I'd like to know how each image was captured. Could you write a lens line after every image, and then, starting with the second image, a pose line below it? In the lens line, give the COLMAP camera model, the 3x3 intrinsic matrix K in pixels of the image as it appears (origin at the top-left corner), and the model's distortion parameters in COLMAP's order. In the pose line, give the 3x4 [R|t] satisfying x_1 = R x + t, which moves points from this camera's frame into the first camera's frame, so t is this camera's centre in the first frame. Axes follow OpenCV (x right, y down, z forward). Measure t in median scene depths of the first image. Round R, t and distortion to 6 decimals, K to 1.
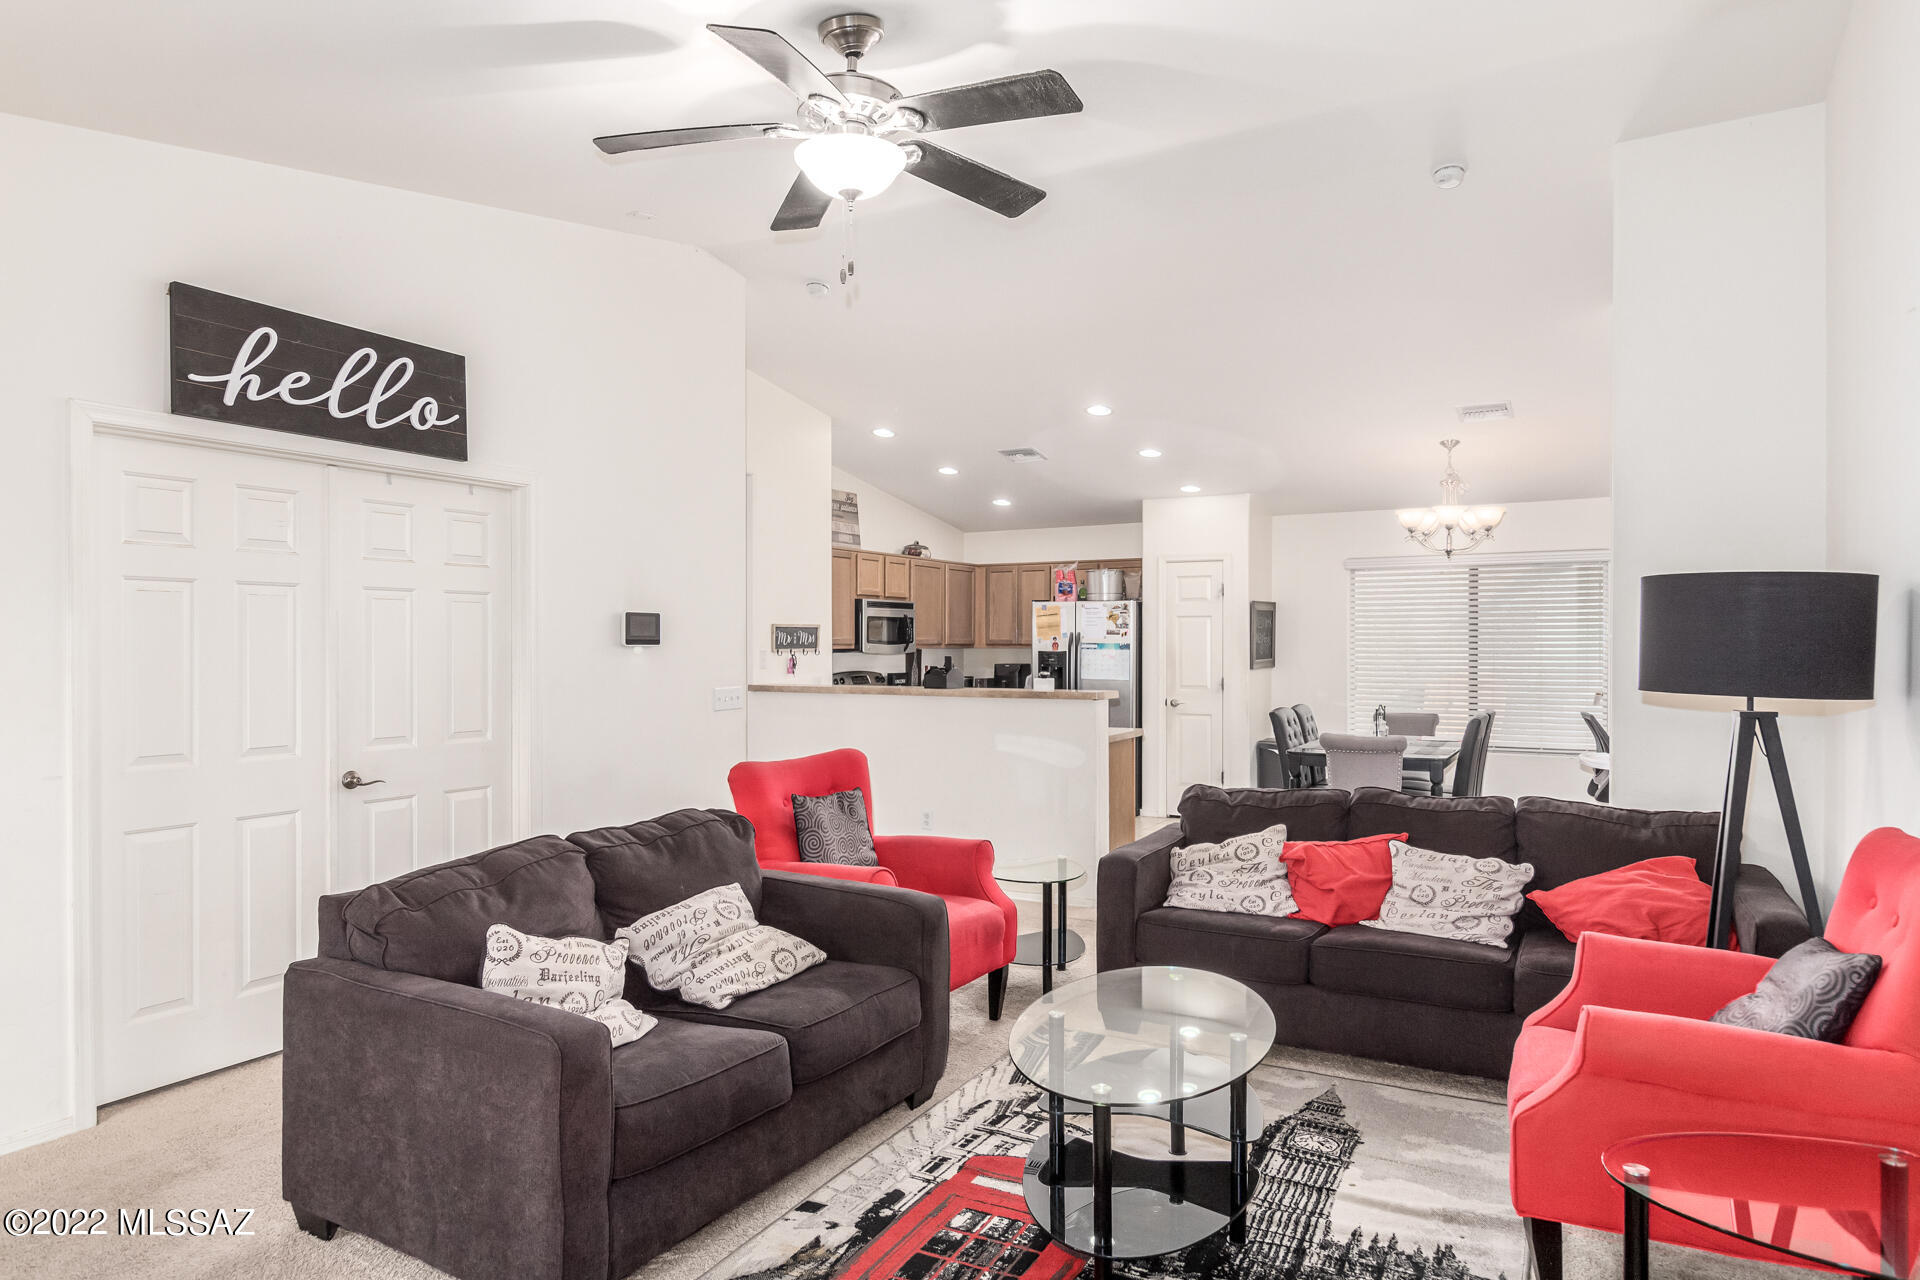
lens RADIAL K [[1166.2, 0, 956.6], [0, 1166.2, 640.8], [0, 0, 1]] dist [0.018210, -0.008061]
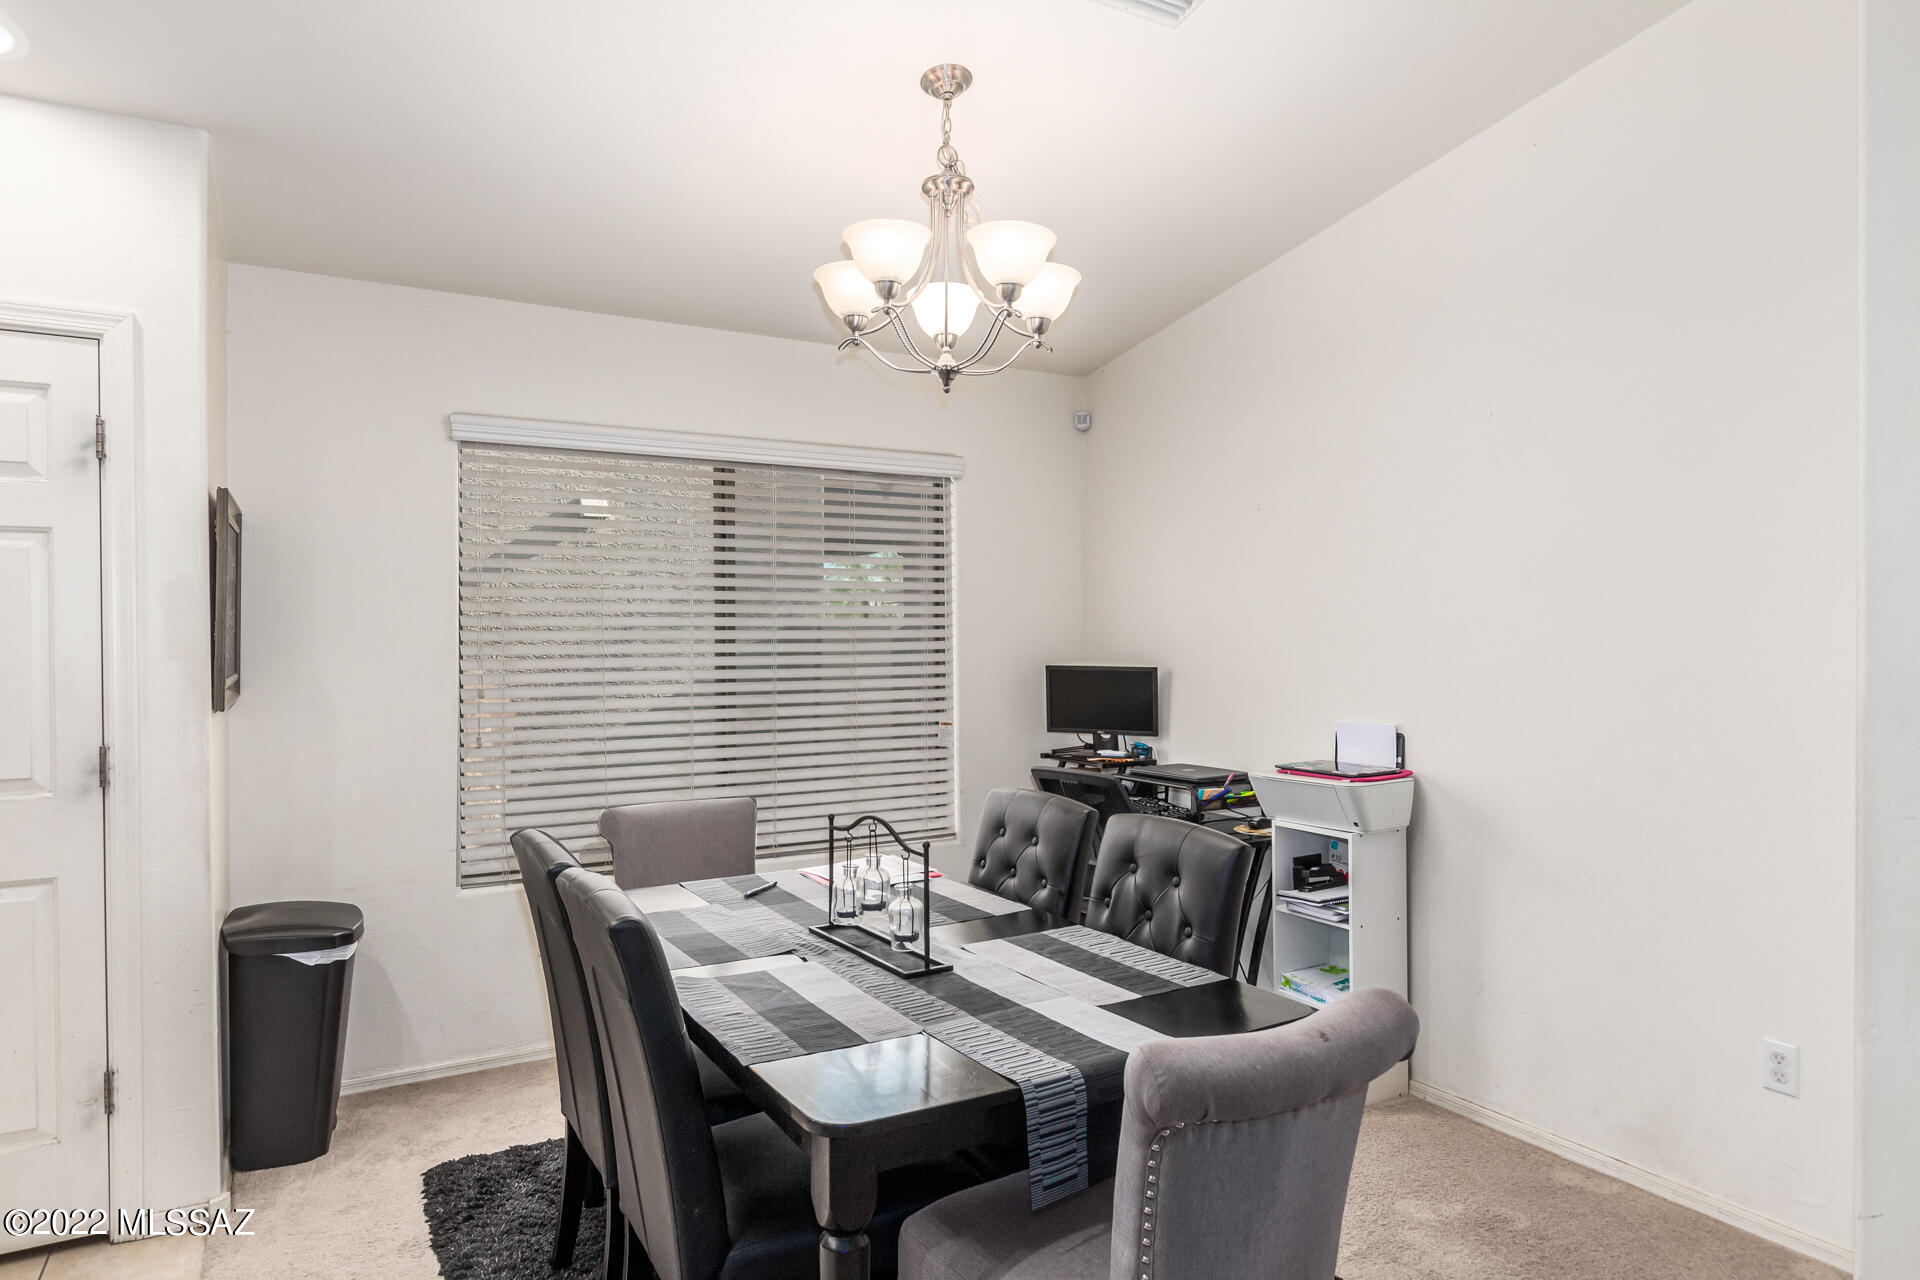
lens RADIAL K [[1166.2, 0, 948.7], [0, 1166.2, 643.6], [0, 0, 1]] dist [0.018210, -0.008061]
pose [[0.511534, -0.006742, 0.859237, 0.085385], [0.001305, 0.999974, 0.007069, 0.004616], [-0.859262, -0.002495, 0.511529, 0.670822]]
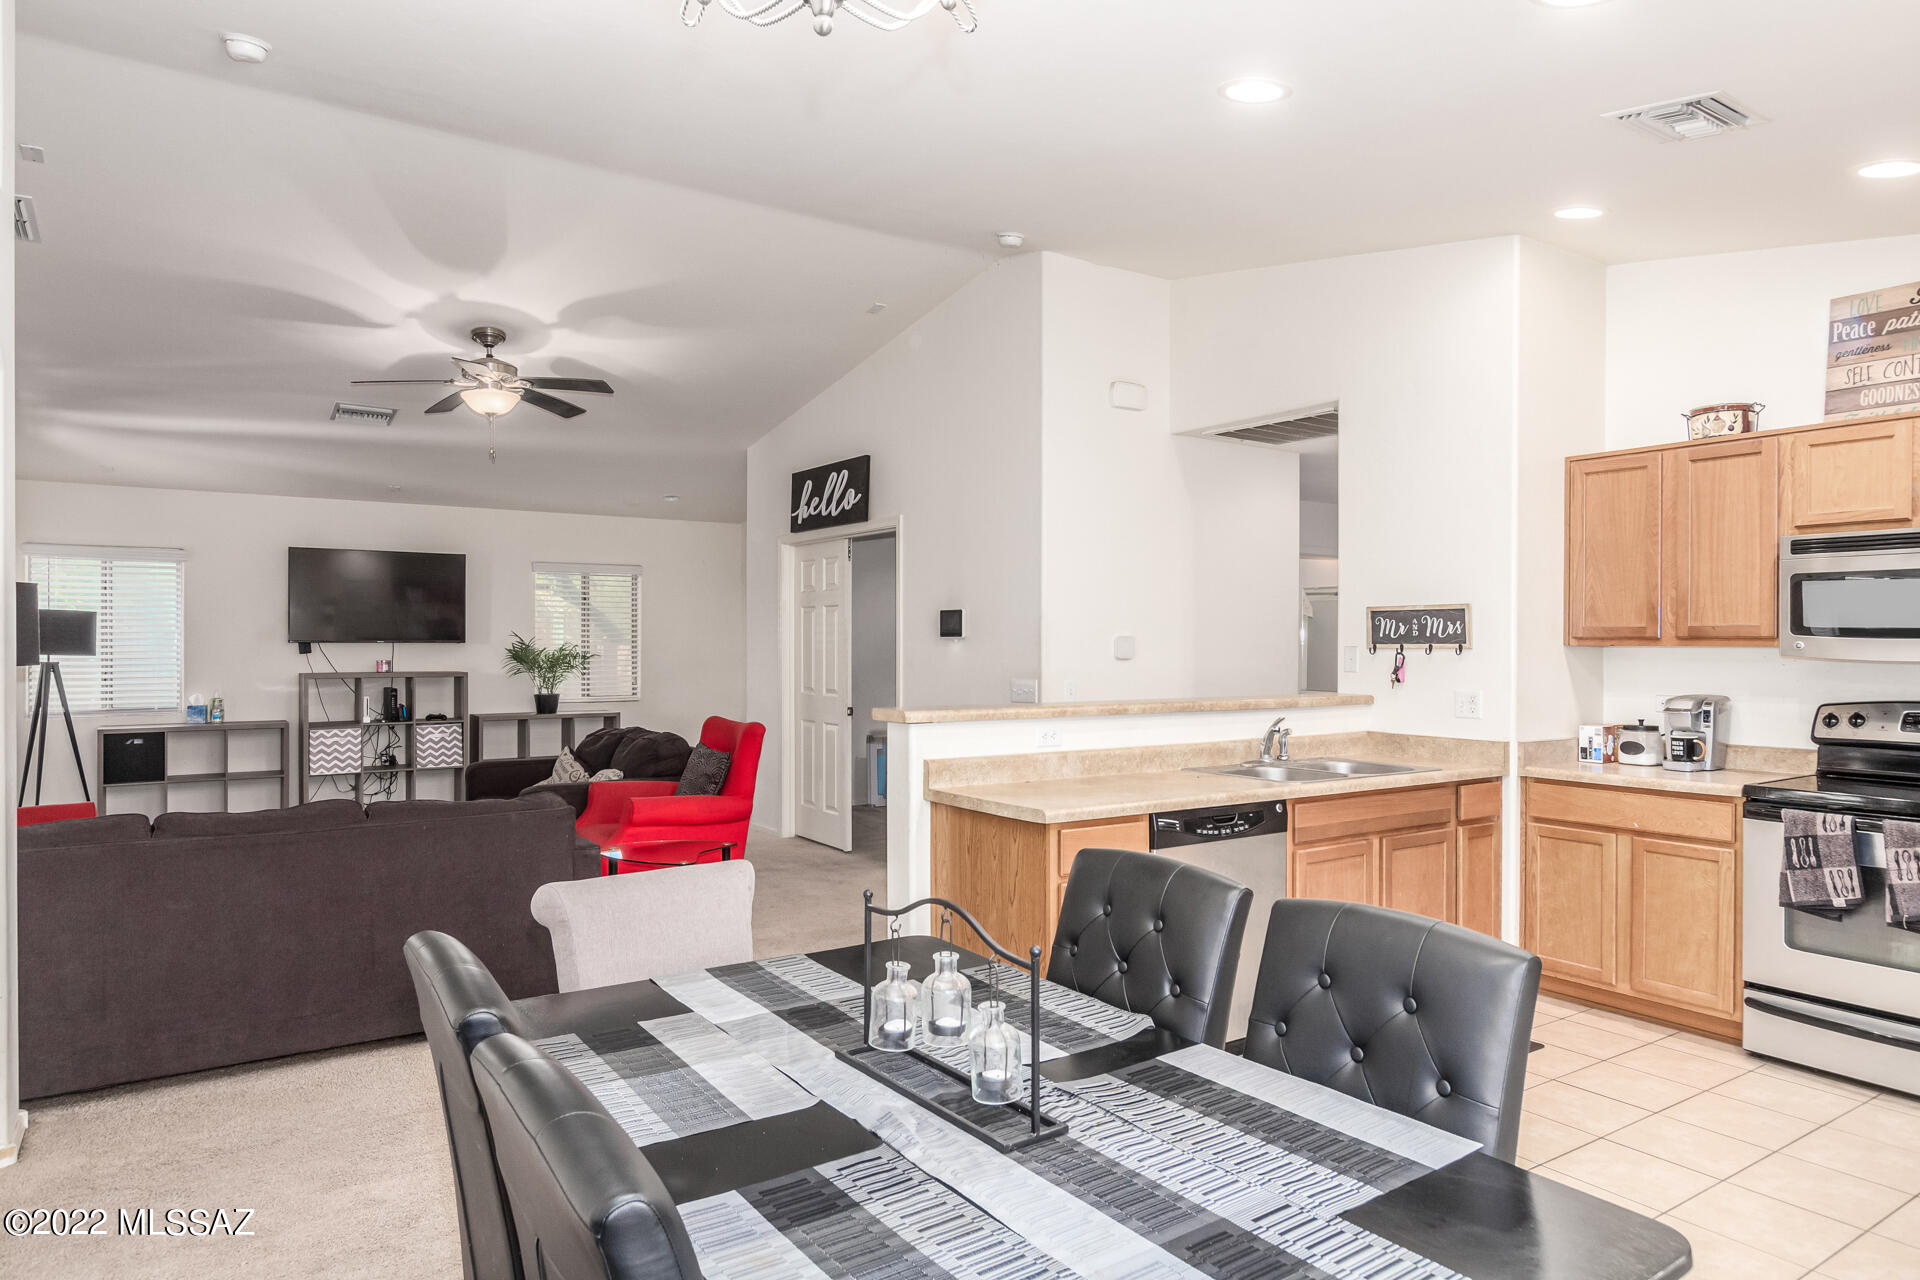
lens RADIAL K [[1133.8, 0, 951.8], [0, 1133.8, 643.0], [0, 0, 1]] dist [0.004483, -0.004379]
pose [[-0.450510, 0.001525, -0.892770, 0.444140], [-0.000592, 0.999998, 0.002007, 0.004330], [0.892771, 0.001433, -0.450508, 0.887938]]
